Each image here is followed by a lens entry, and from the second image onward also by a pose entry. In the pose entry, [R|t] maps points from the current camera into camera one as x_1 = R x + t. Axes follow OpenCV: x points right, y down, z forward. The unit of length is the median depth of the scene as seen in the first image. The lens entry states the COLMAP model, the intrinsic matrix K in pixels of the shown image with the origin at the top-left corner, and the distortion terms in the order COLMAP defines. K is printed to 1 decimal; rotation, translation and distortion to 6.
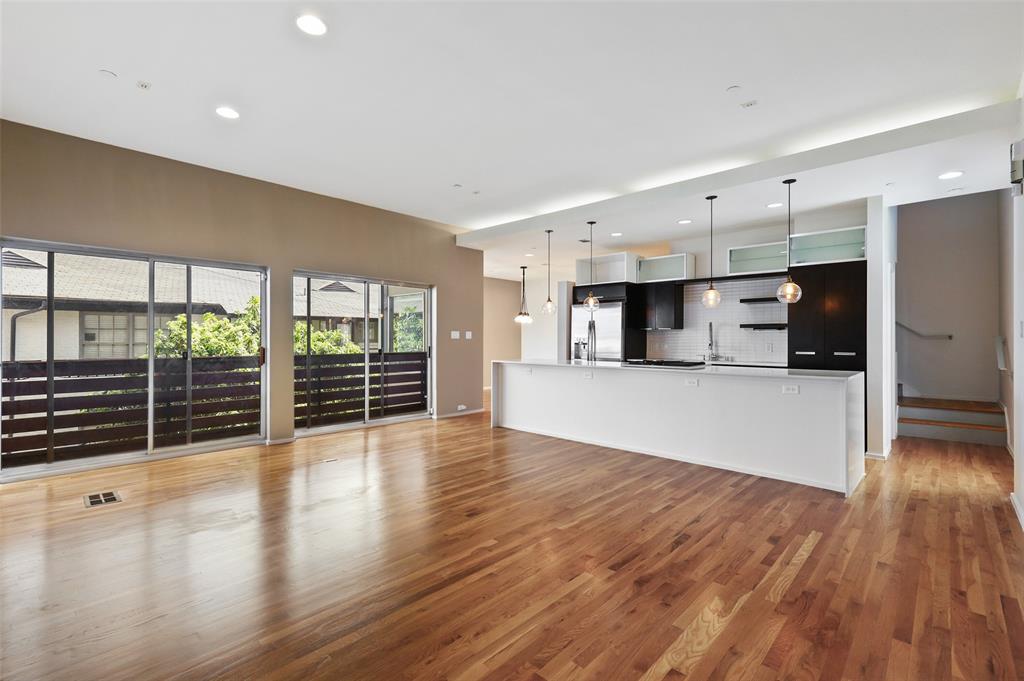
lens RADIAL K [[460.6, 0, 513.6], [0, 460.6, 338.8], [0, 0, 1]] dist [0.008063, -0.000511]
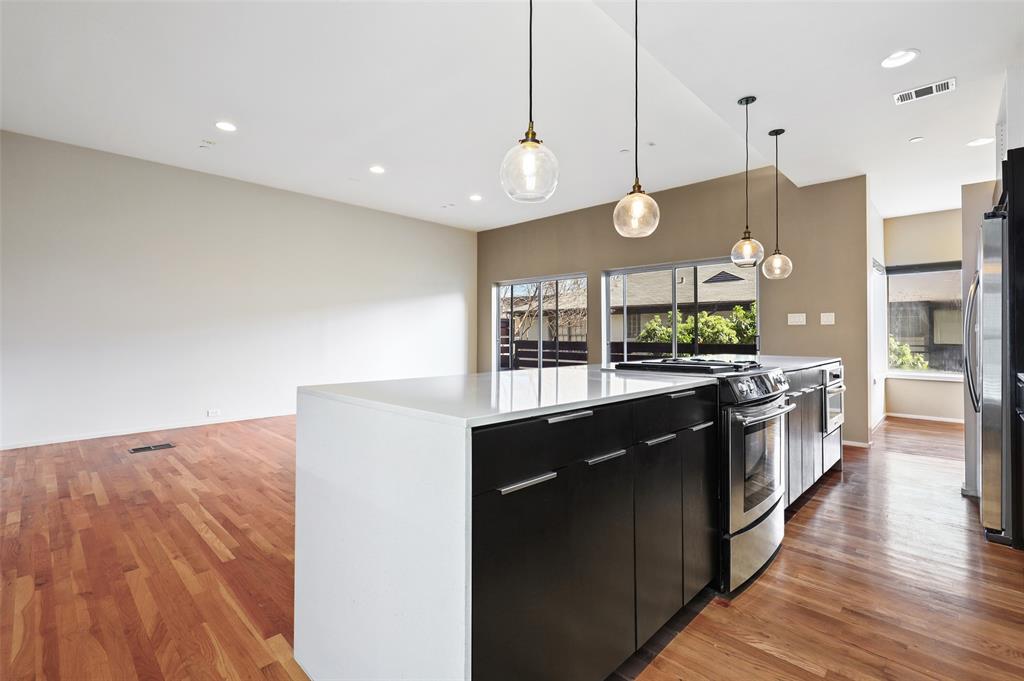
lens RADIAL K [[465.6, 0, 514.0], [0, 465.6, 329.0], [0, 0, 1]] dist [0.004979, 0.000149]
pose [[-0.019928, -0.015419, -0.999683, 0.671233], [-0.001129, 0.999881, -0.015400, 0.020379], [0.999801, 0.000822, -0.019943, 0.698132]]
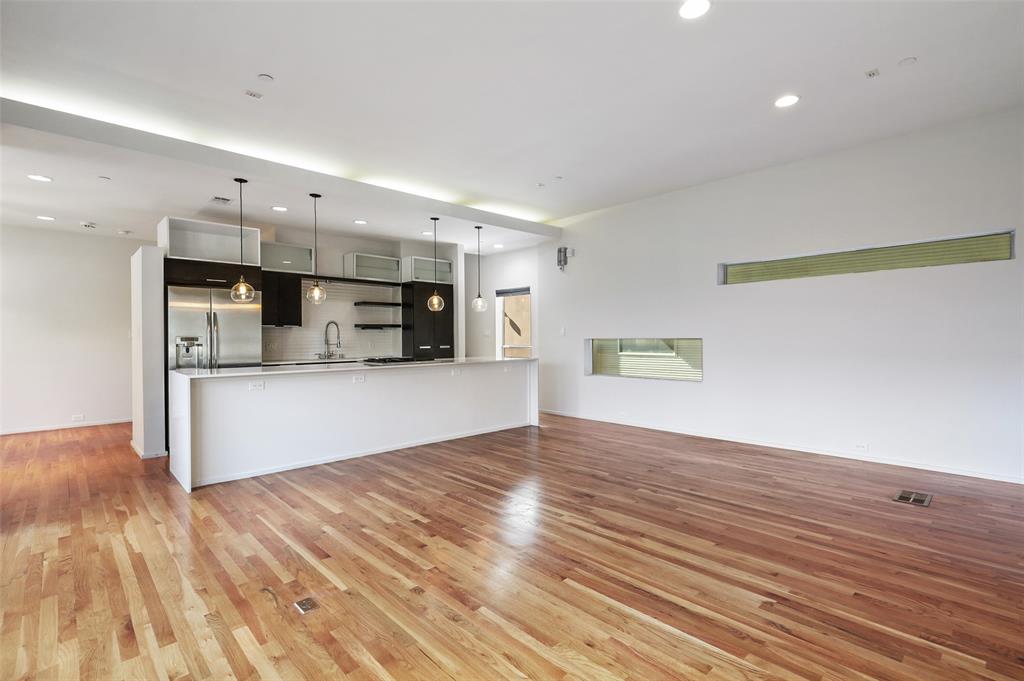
lens RADIAL K [[479.2, 0, 514.0], [0, 479.2, 336.1], [0, 0, 1]] dist [0.001947, -0.000525]
pose [[0.061998, 0.001449, 0.998075, -0.627909], [0.005432, 0.999984, -0.001789, 0.001629], [-0.998062, 0.005532, 0.061989, 0.561442]]
